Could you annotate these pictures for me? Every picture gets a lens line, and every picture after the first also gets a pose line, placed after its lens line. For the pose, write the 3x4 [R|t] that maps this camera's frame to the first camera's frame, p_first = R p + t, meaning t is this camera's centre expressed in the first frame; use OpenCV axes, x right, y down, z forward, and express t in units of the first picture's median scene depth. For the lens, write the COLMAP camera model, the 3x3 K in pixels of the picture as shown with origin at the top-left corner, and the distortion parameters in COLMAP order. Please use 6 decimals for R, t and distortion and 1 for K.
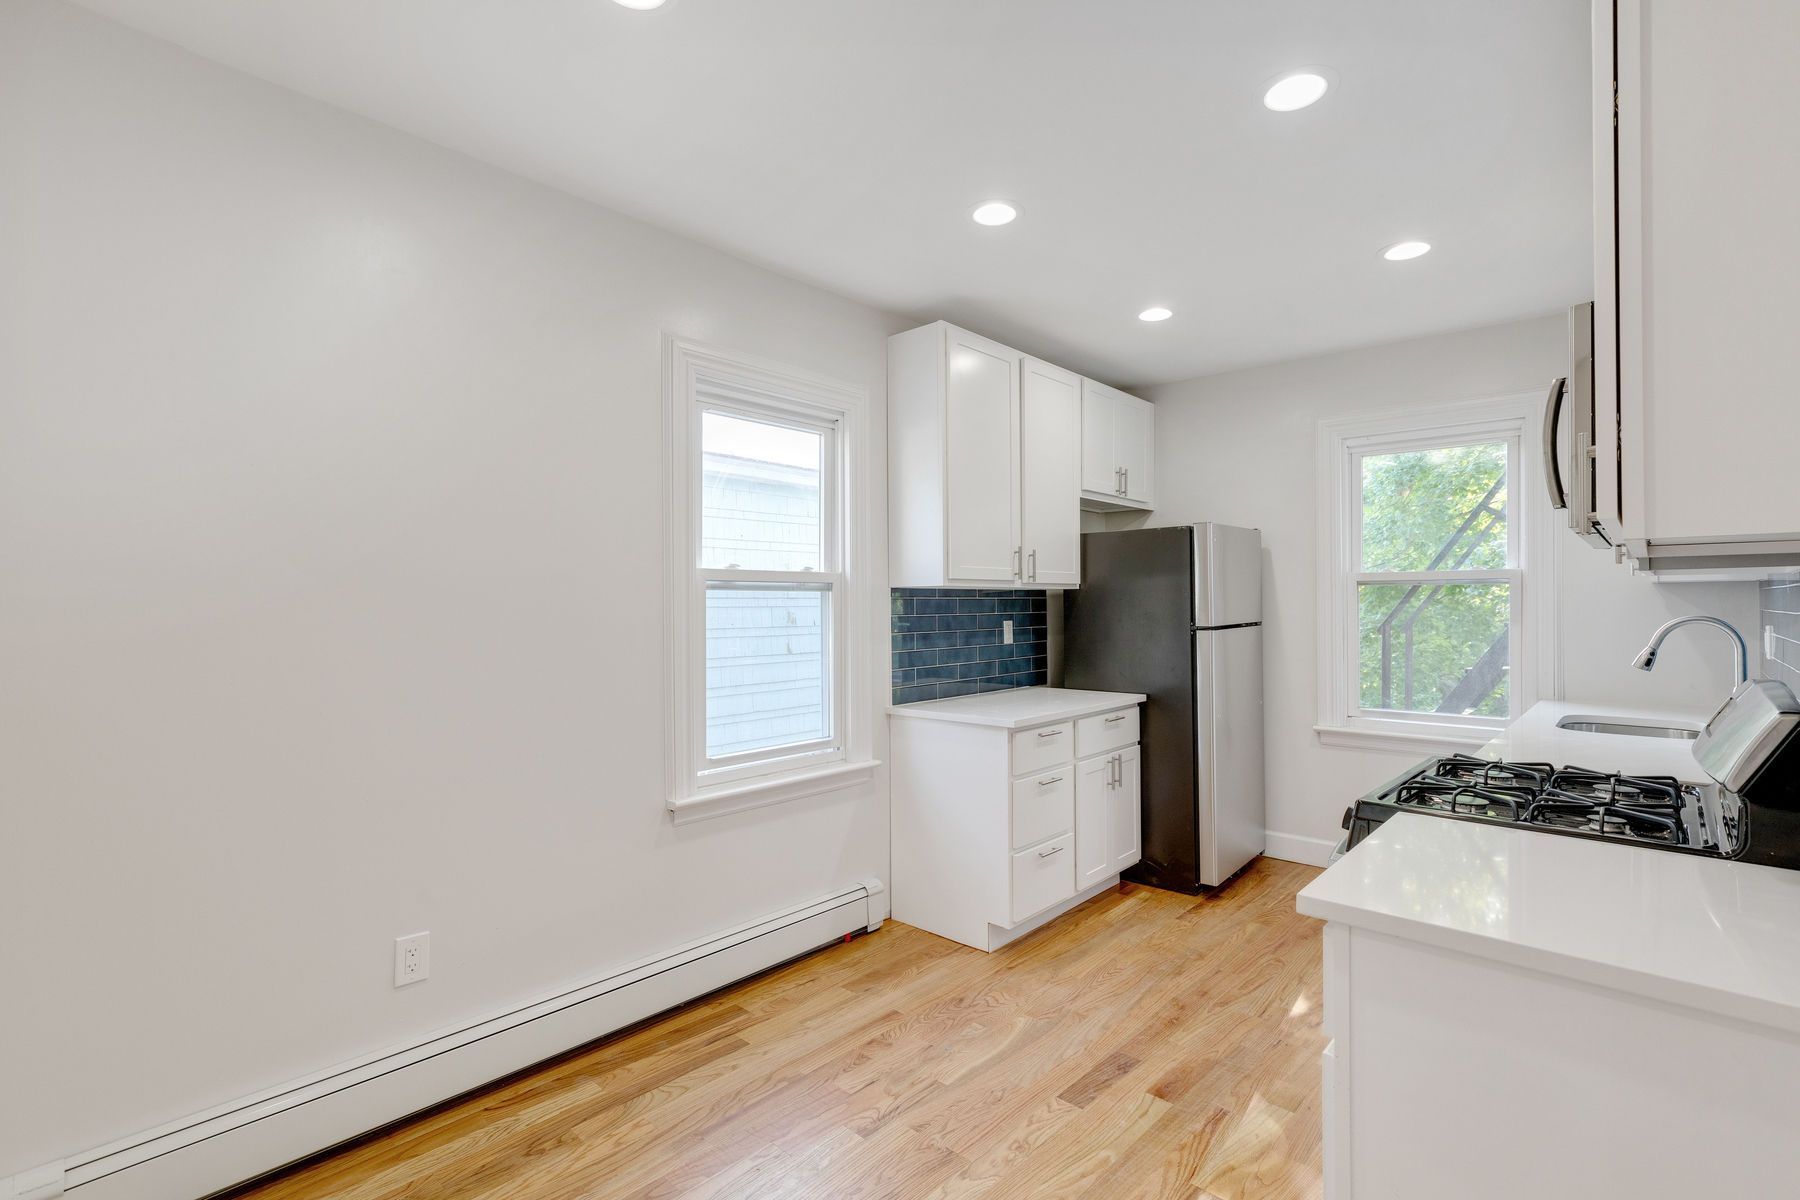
lens RADIAL K [[818.6, 0, 889.5], [0, 818.6, 603.3], [0, 0, 1]] dist [0.003678, 0.000354]
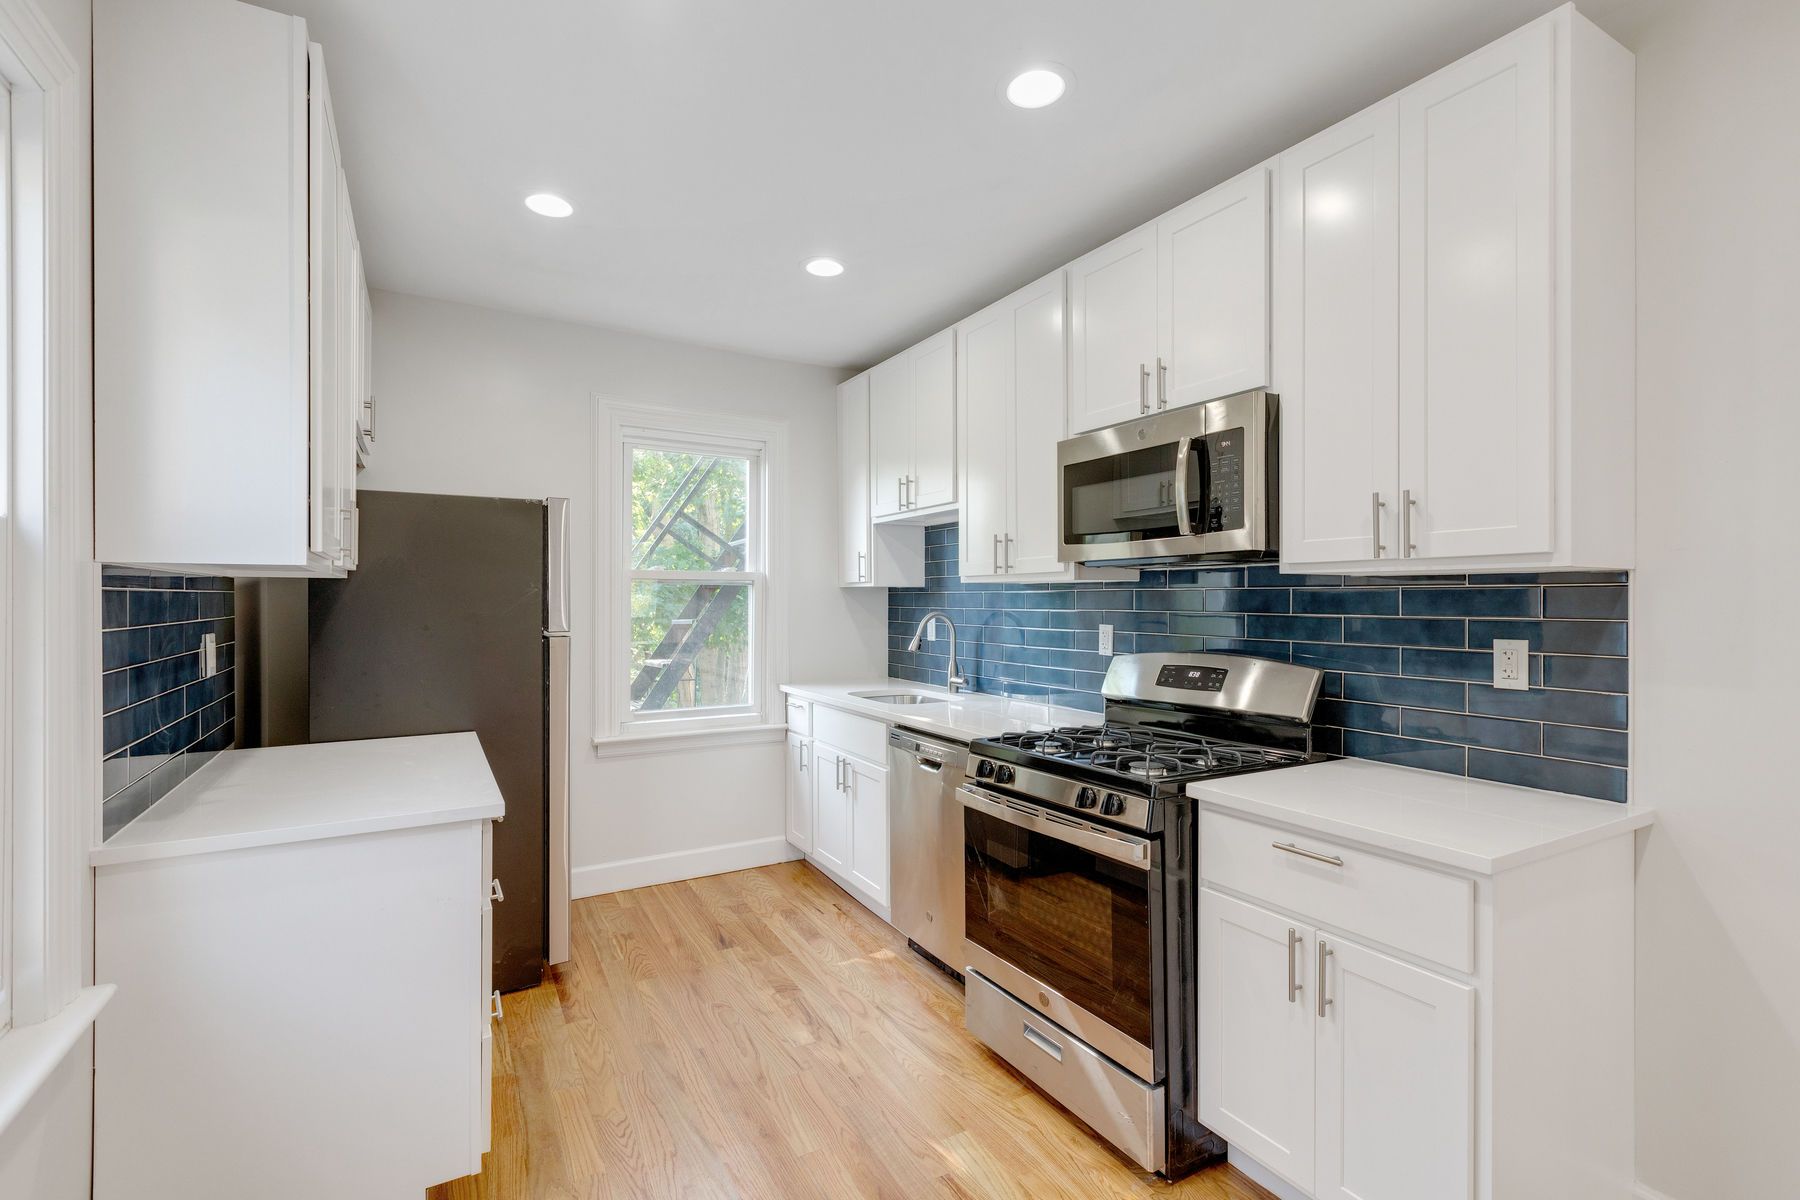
lens RADIAL K [[818.6, 0, 901.0], [0, 818.6, 600.4], [0, 0, 1]] dist [0.003678, 0.000354]
pose [[0.292896, 0.005116, 0.956131, -0.255830], [-0.000471, 0.999986, -0.005206, 0.002515], [-0.956144, 0.001075, 0.292894, 0.447568]]
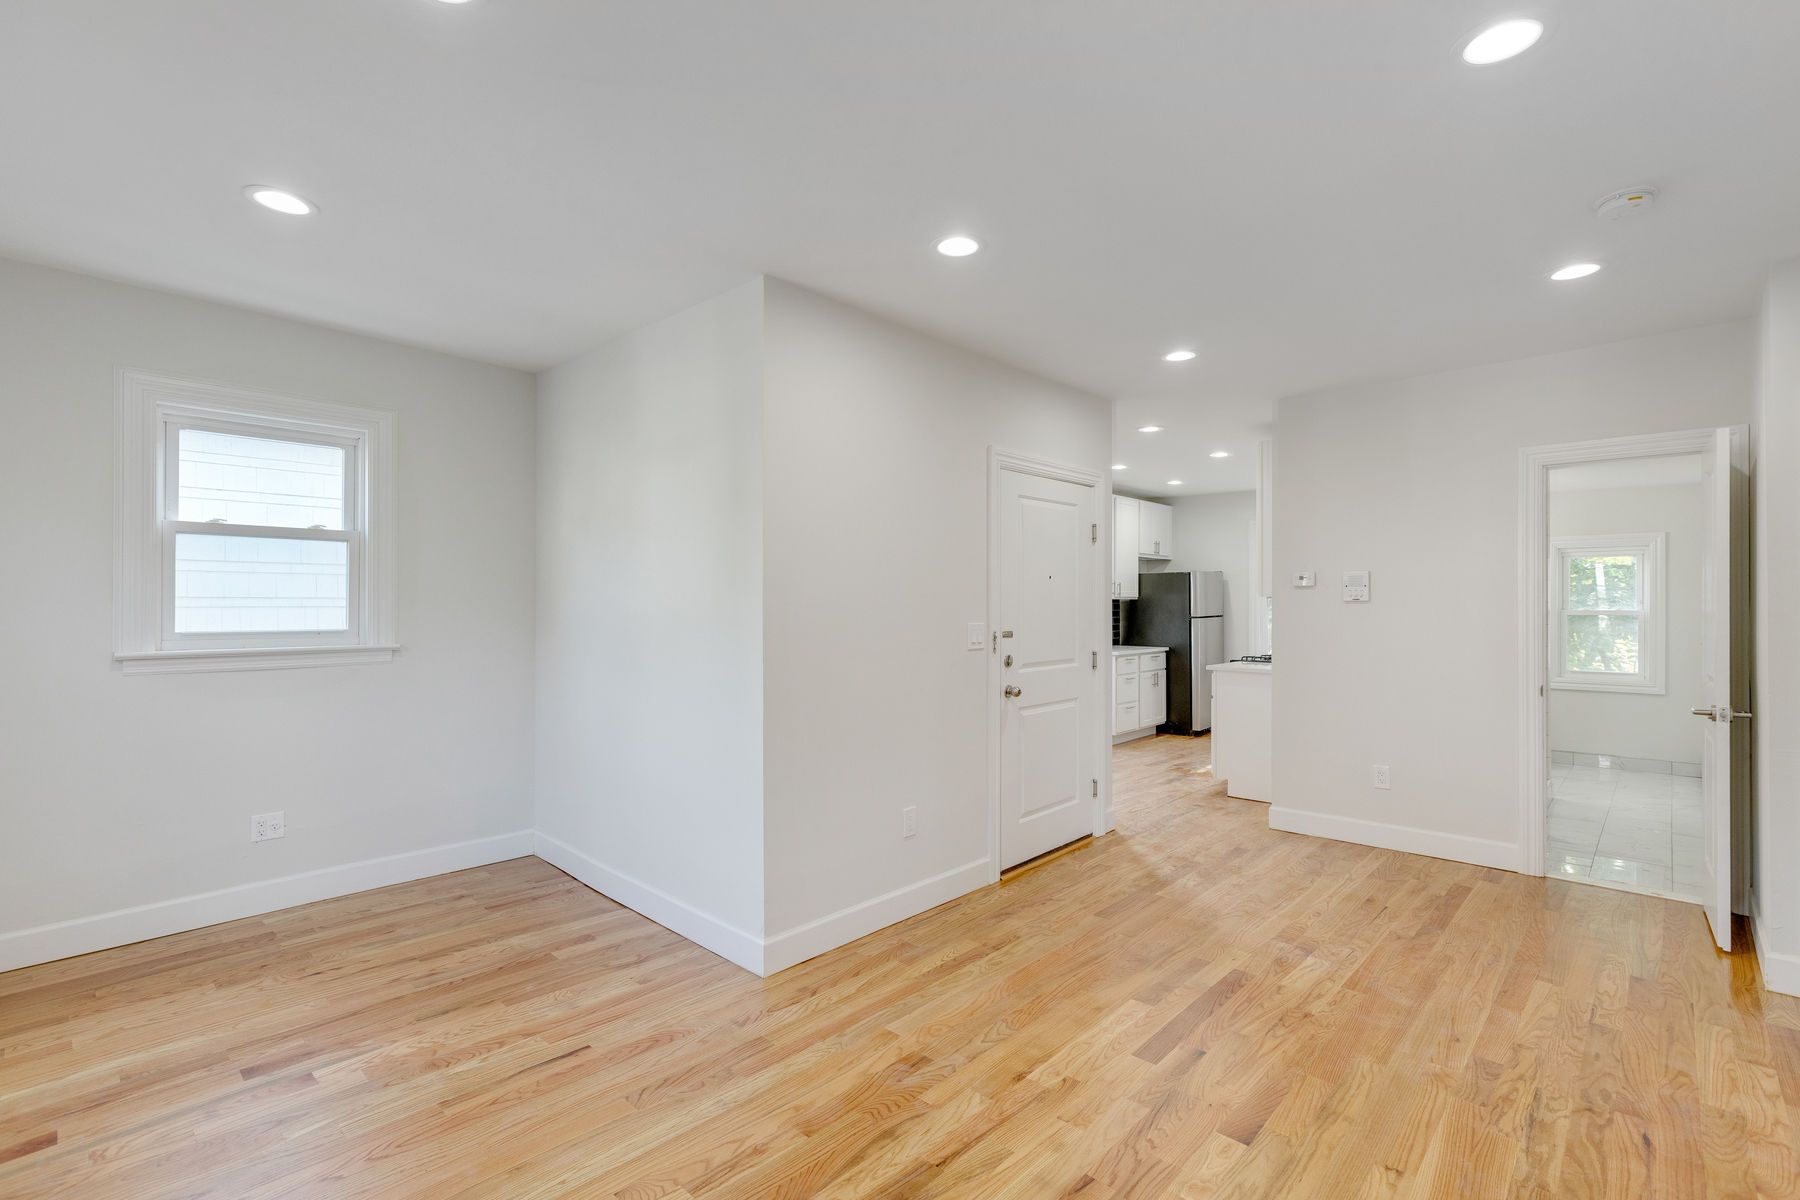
lens RADIAL K [[818.6, 0, 895.4], [0, 818.6, 600.4], [0, 0, 1]] dist [0.003678, 0.000354]
pose [[0.999932, 0.003515, -0.011162, -0.407845], [-0.003542, 0.999991, -0.002387, -0.007559], [0.011154, 0.002426, 0.999935, -1.242298]]
